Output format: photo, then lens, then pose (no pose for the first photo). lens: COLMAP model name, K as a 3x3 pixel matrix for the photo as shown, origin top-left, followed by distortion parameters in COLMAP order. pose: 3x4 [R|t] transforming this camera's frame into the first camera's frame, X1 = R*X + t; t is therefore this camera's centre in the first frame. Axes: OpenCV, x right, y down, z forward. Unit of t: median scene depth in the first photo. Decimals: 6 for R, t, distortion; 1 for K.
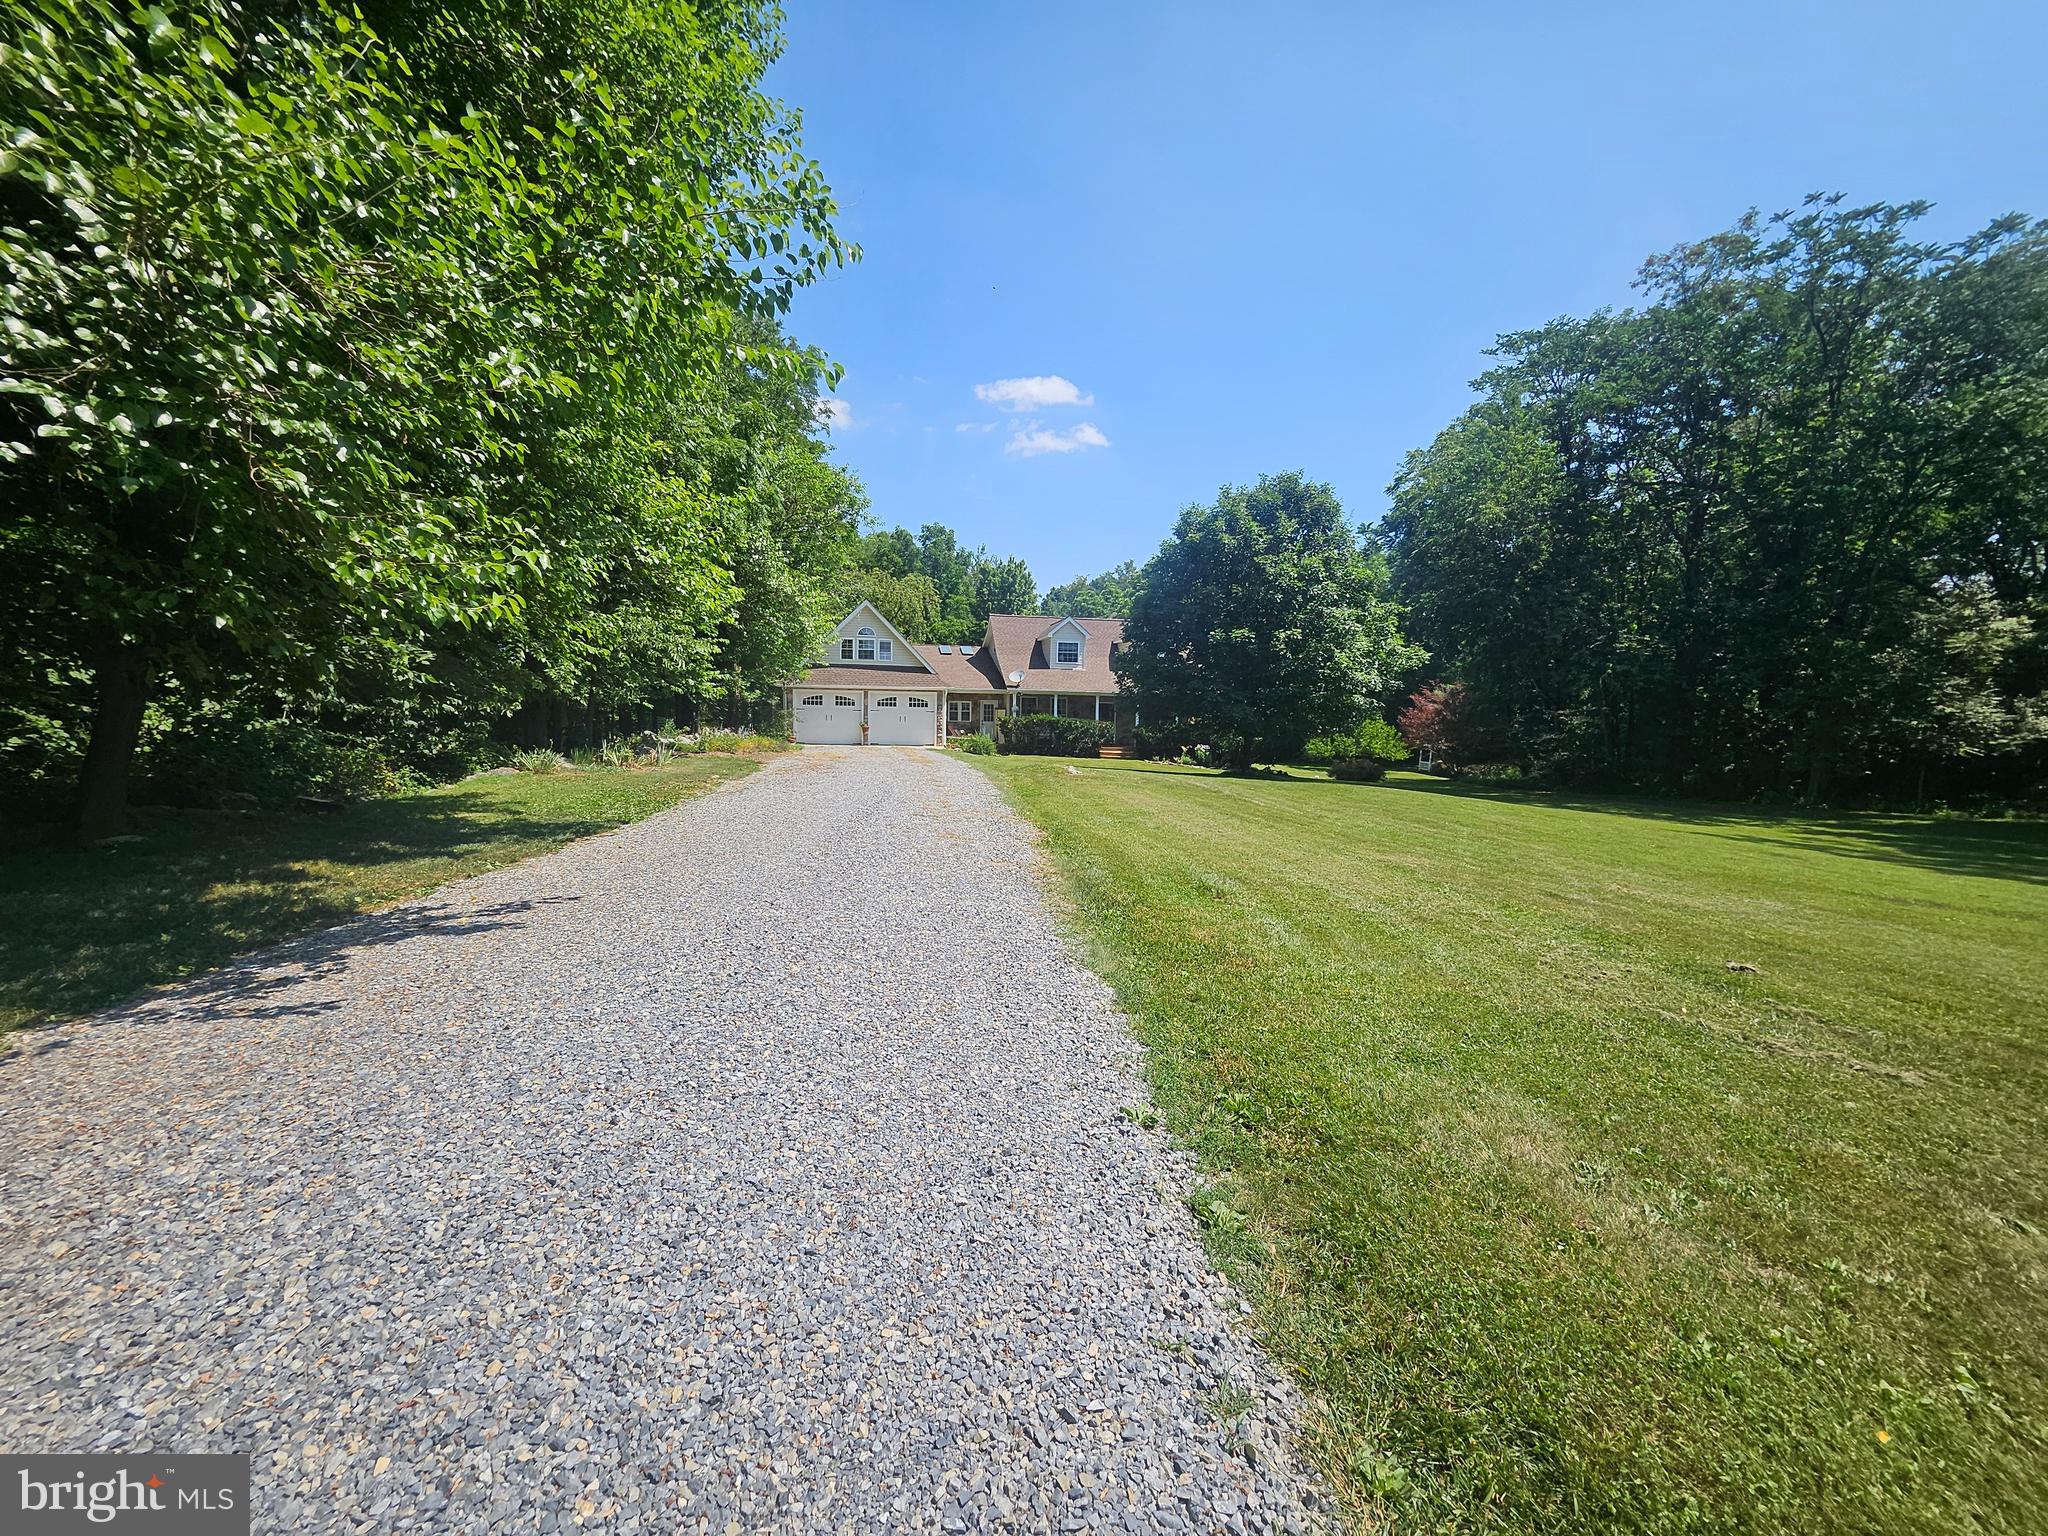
lens RADIAL K [[790.4, 0, 1024.5], [0, 790.4, 762.8], [0, 0, 1]] dist [0.000625, 0.000070]
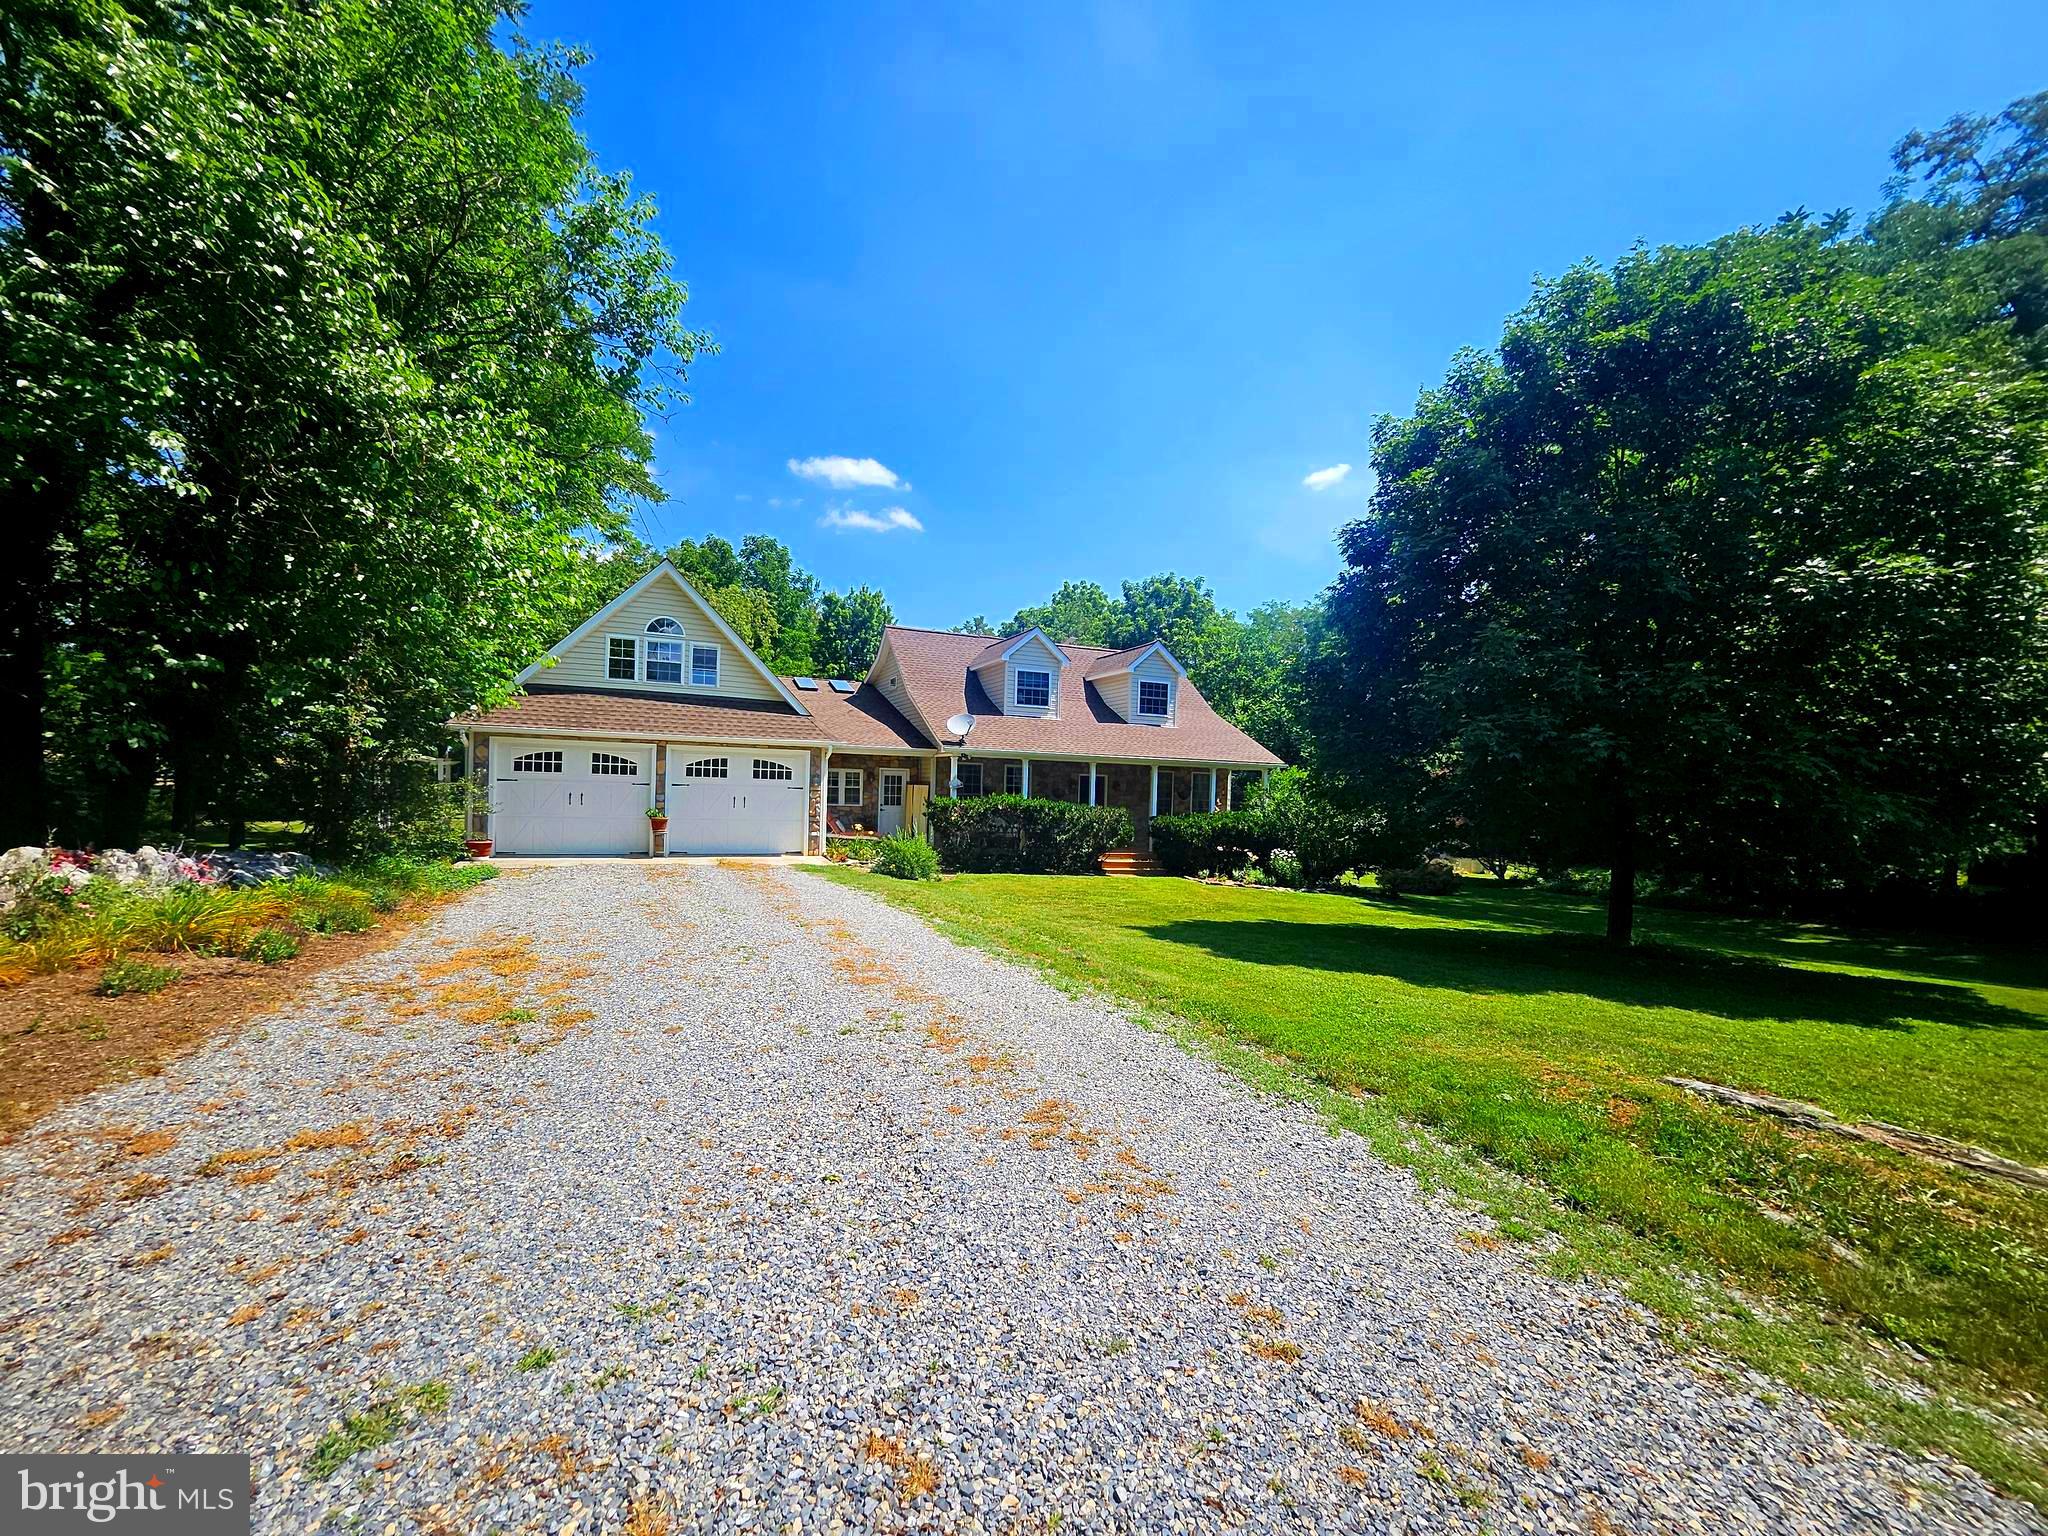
lens RADIAL K [[790.4, 0, 1016.0], [0, 790.4, 776.7], [0, 0, 1]] dist [0.000625, 0.000070]
pose [[0.974991, 0.012802, 0.221873, -0.090811], [0.003823, 0.997226, -0.074340, -0.032582], [-0.222209, 0.073329, 0.972238, 0.456679]]
